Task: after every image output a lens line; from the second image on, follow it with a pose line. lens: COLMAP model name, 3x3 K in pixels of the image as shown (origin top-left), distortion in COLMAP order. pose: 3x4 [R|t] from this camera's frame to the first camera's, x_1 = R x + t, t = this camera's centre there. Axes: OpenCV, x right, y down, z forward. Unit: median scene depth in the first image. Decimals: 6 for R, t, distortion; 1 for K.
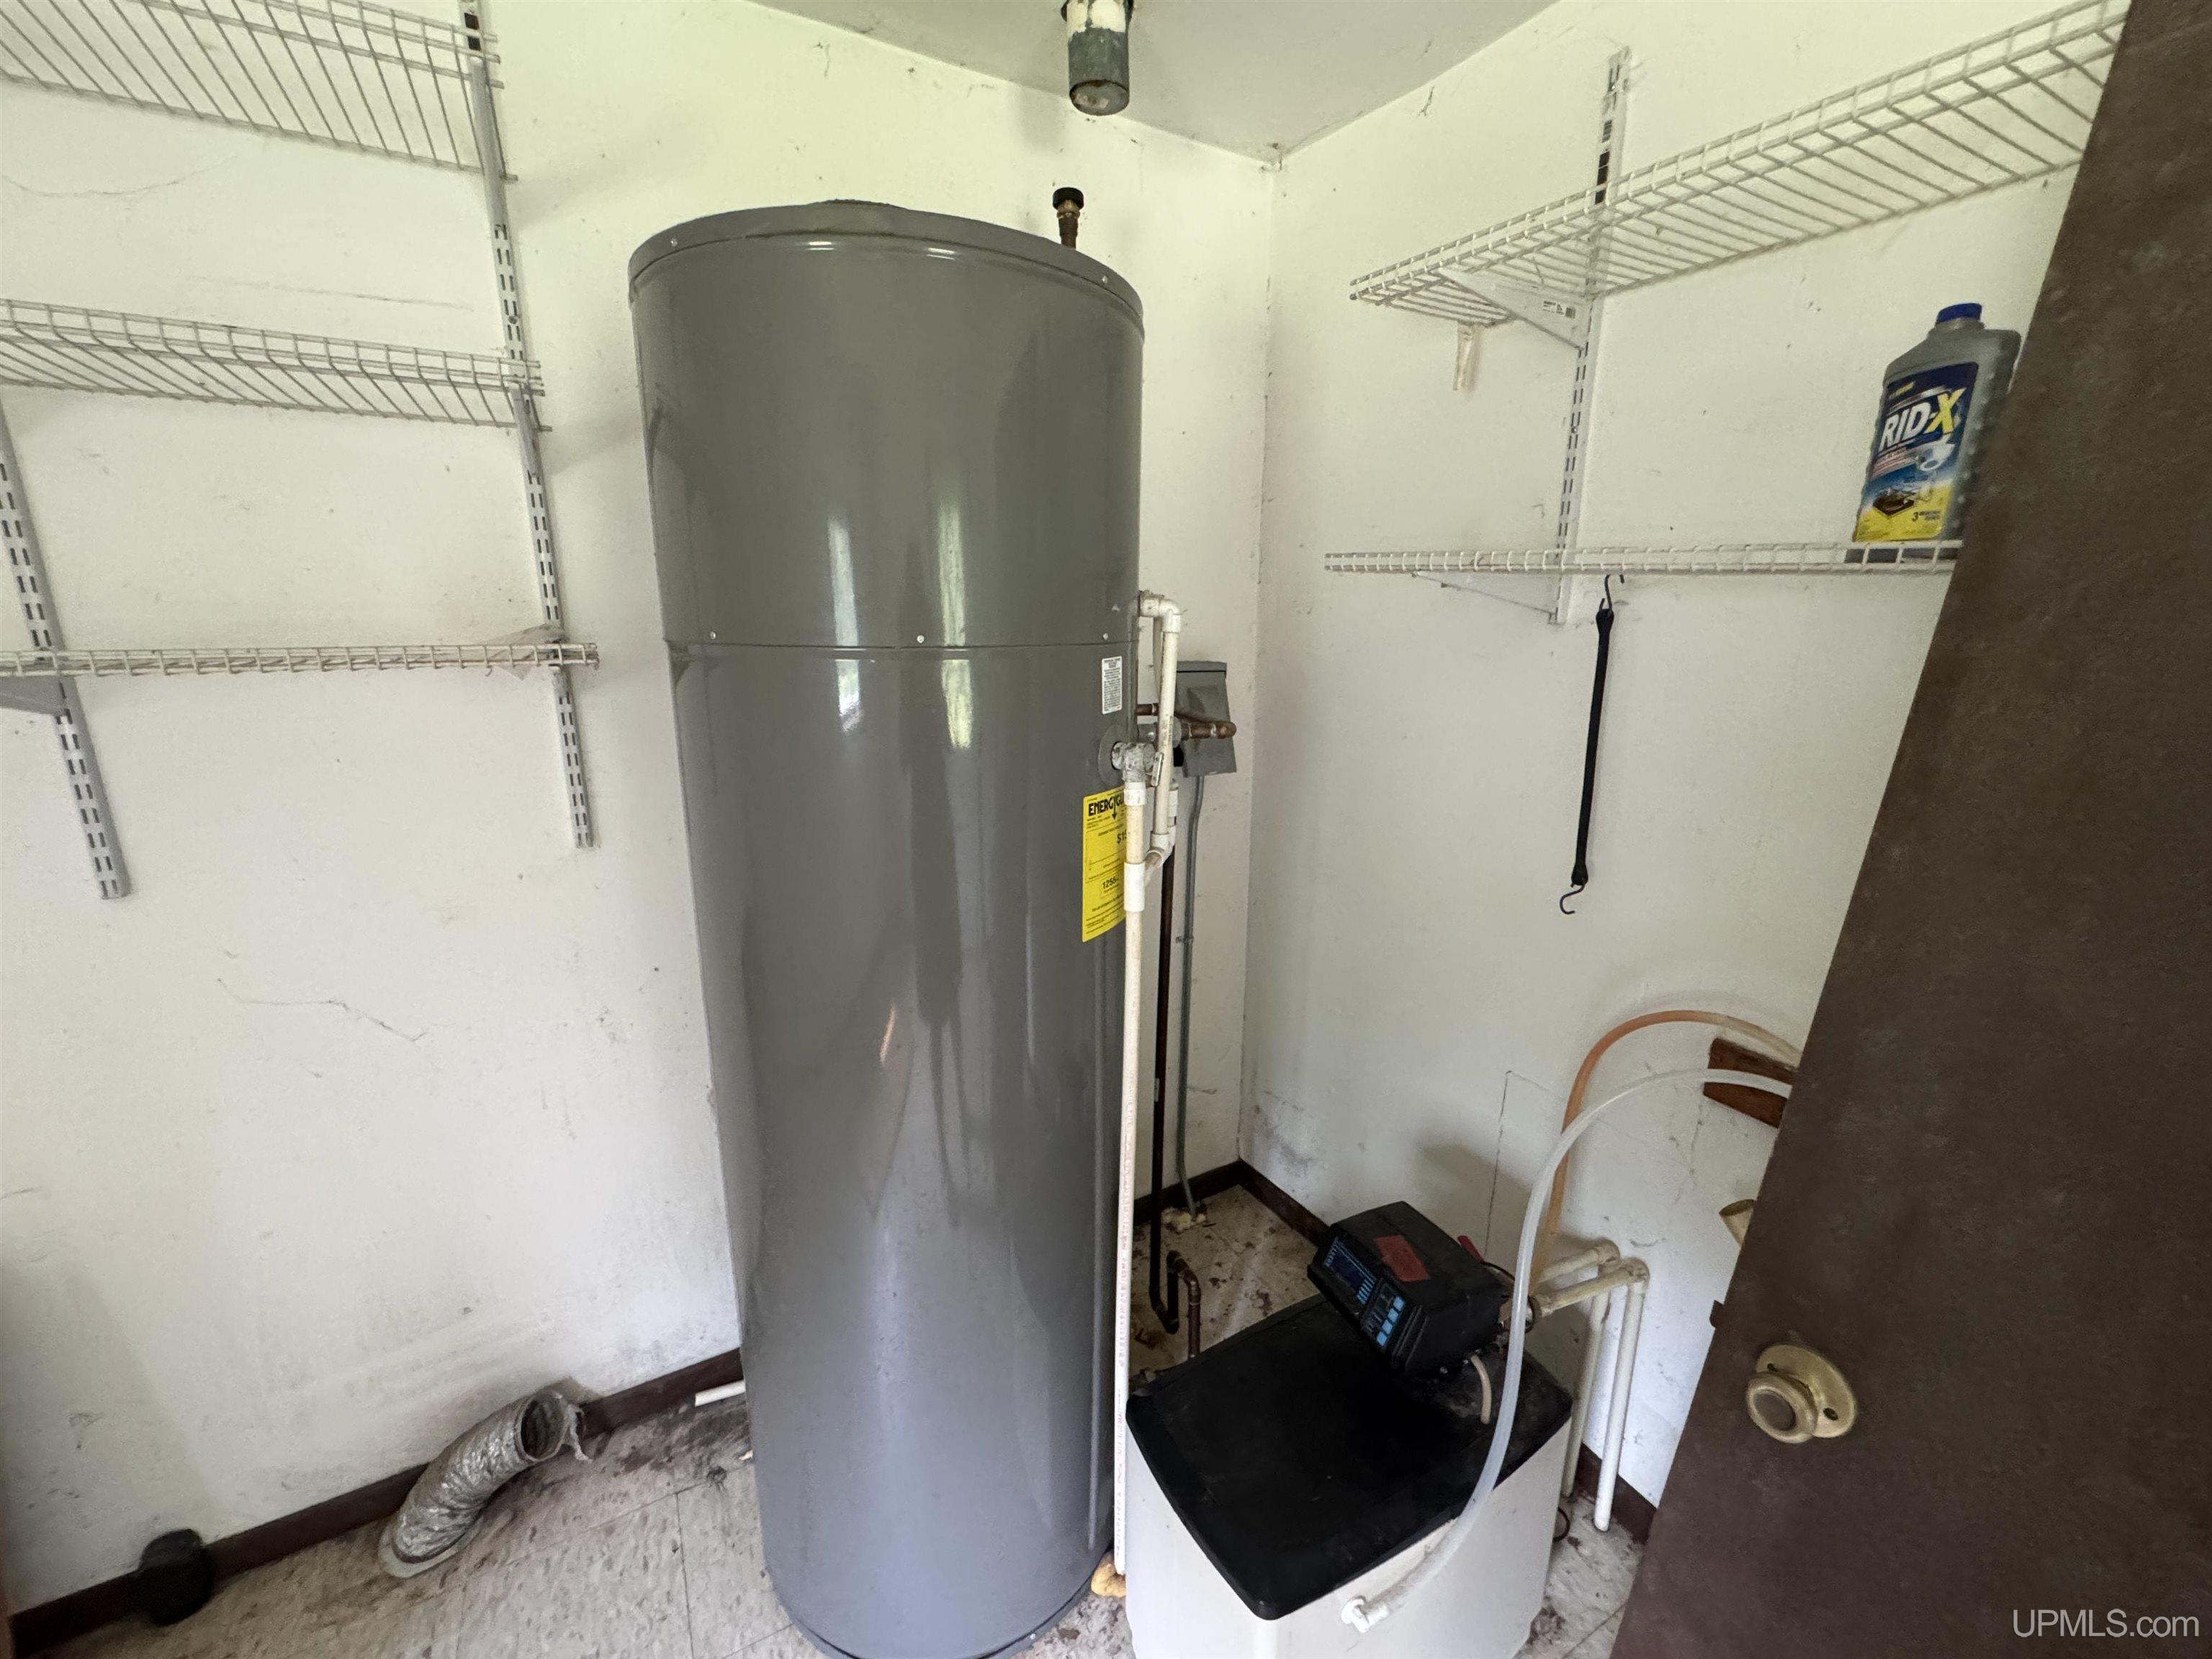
lens RADIAL K [[901.7, 0, 1097.2], [0, 901.7, 831.5], [0, 0, 1]] dist [-0.000589, 0.000032]
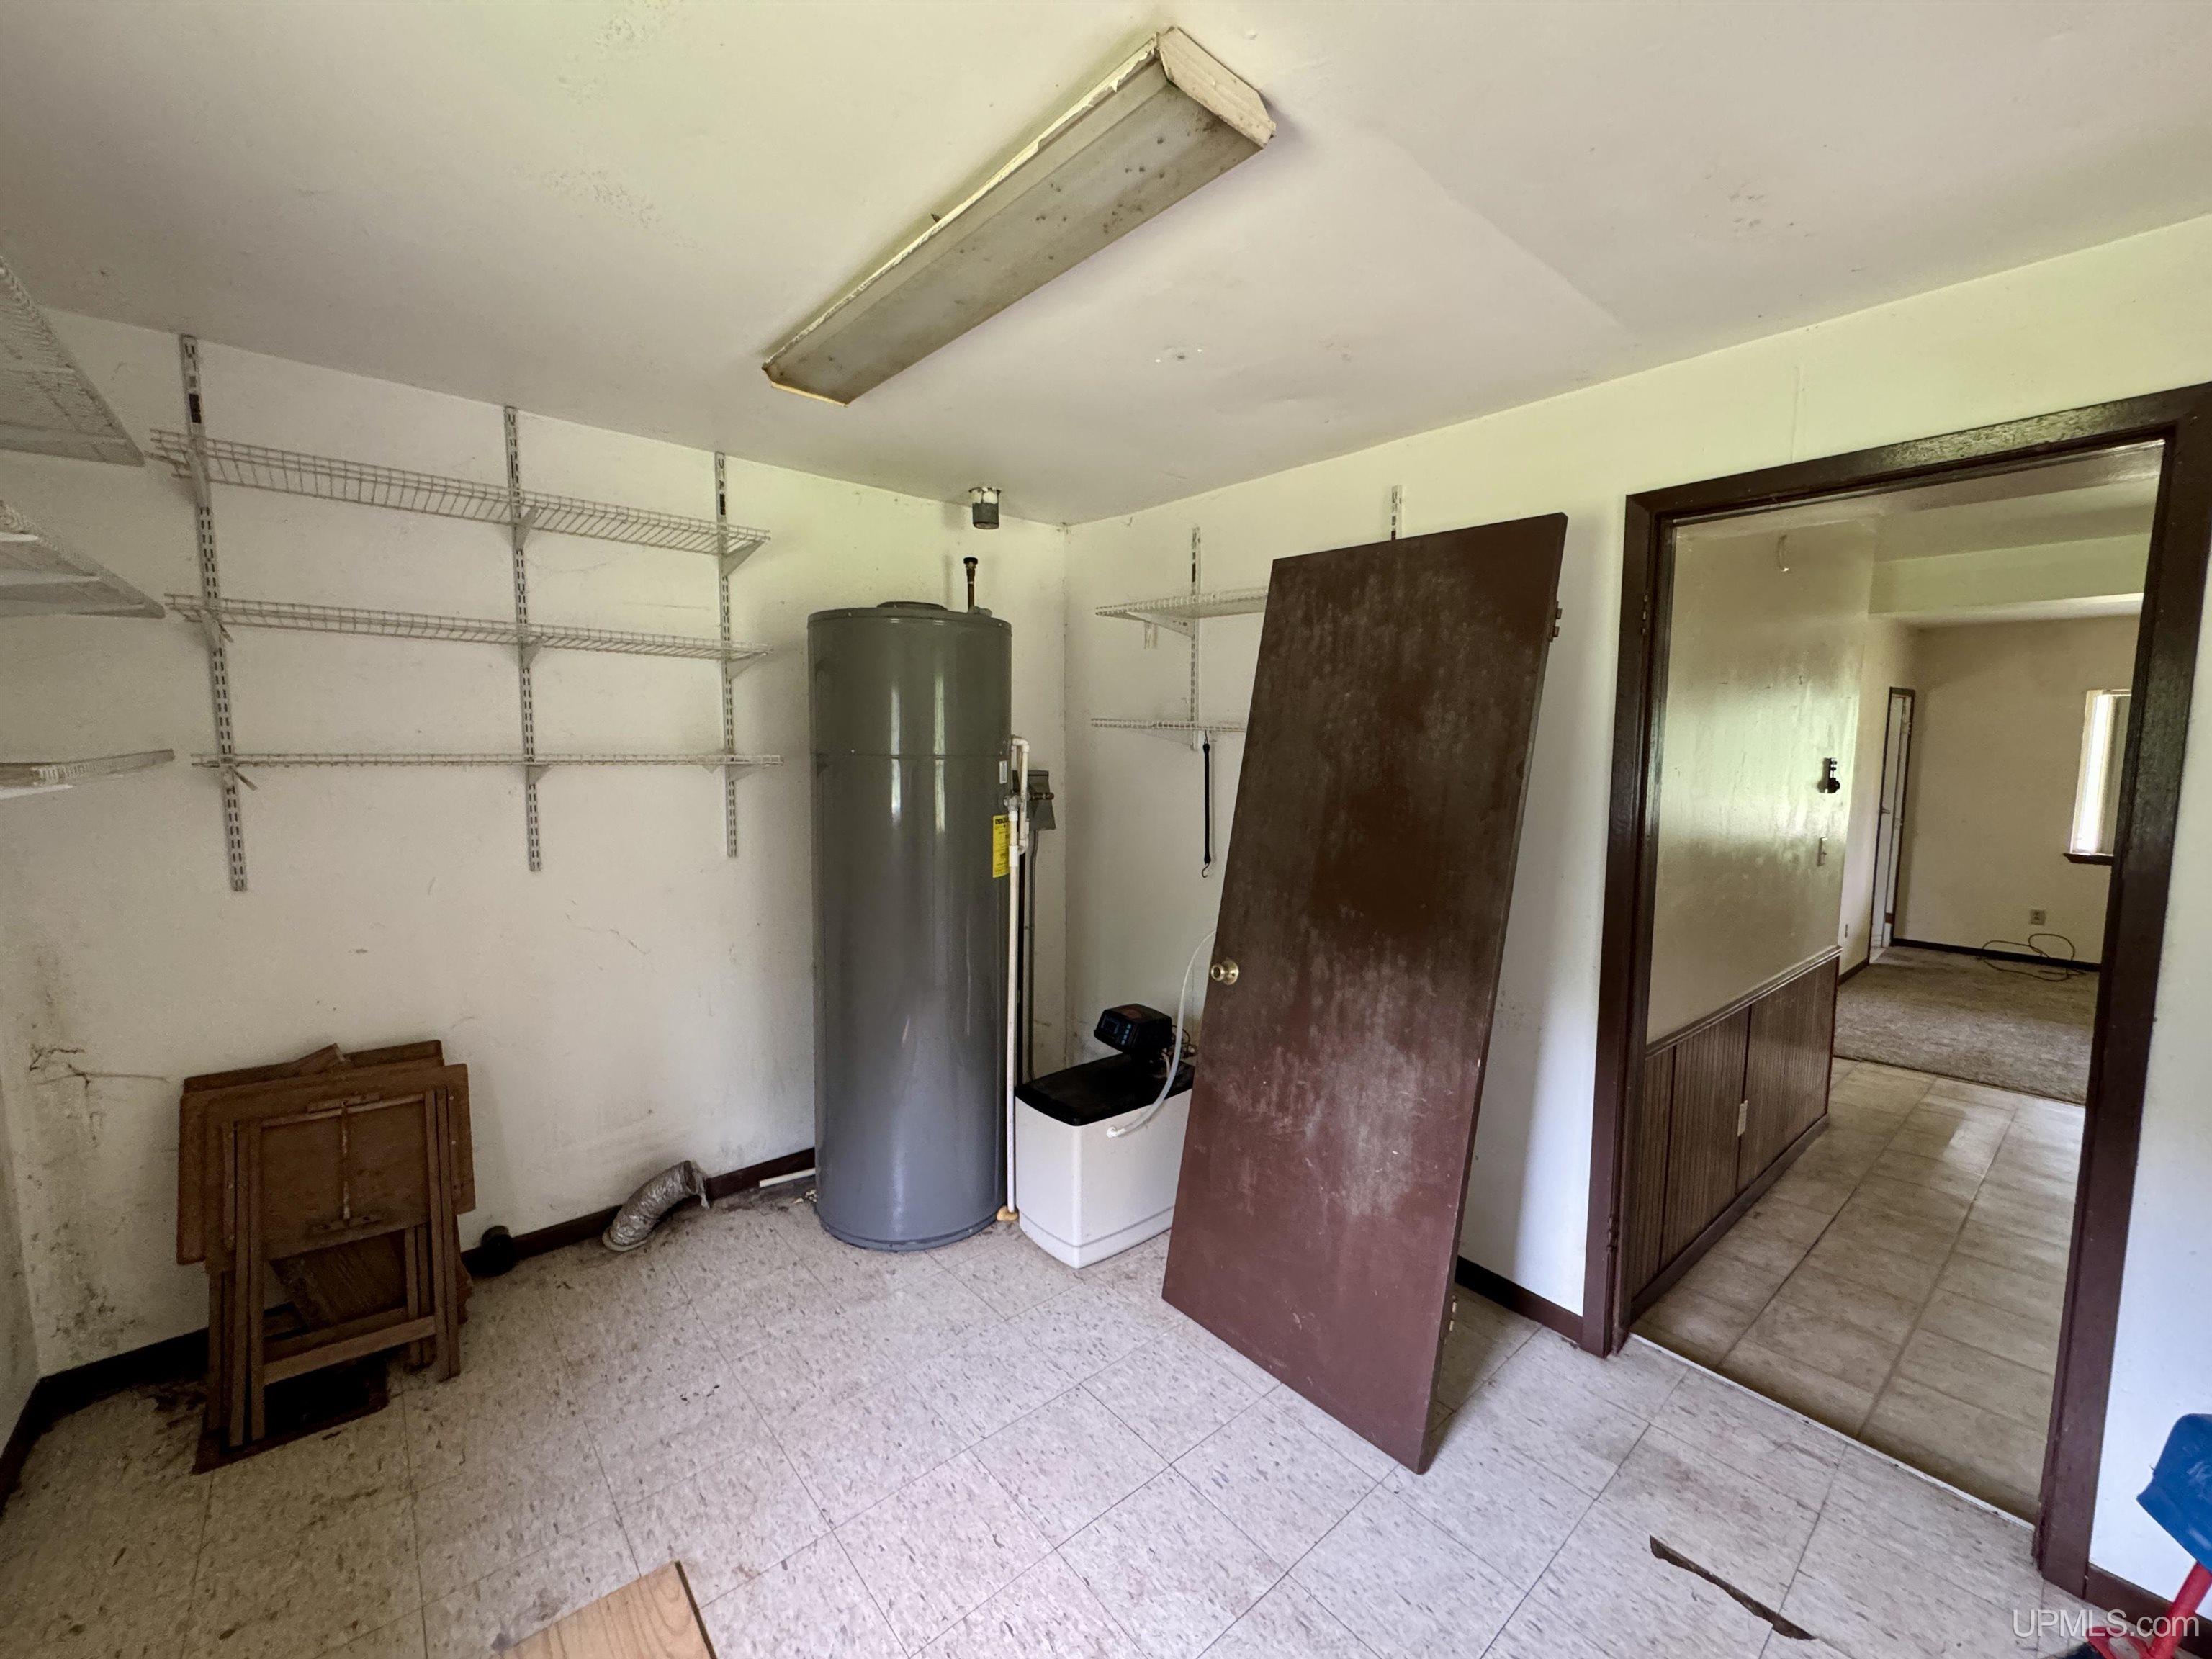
lens RADIAL K [[892.8, 0, 1107.5], [0, 892.8, 827.2], [0, 0, 1]] dist [-0.000927, 0.000240]
pose [[0.978521, -0.011832, 0.205807, -0.166836], [0.042333, 0.988608, -0.144438, 0.280607], [-0.201753, 0.150048, 0.967875, -1.119140]]
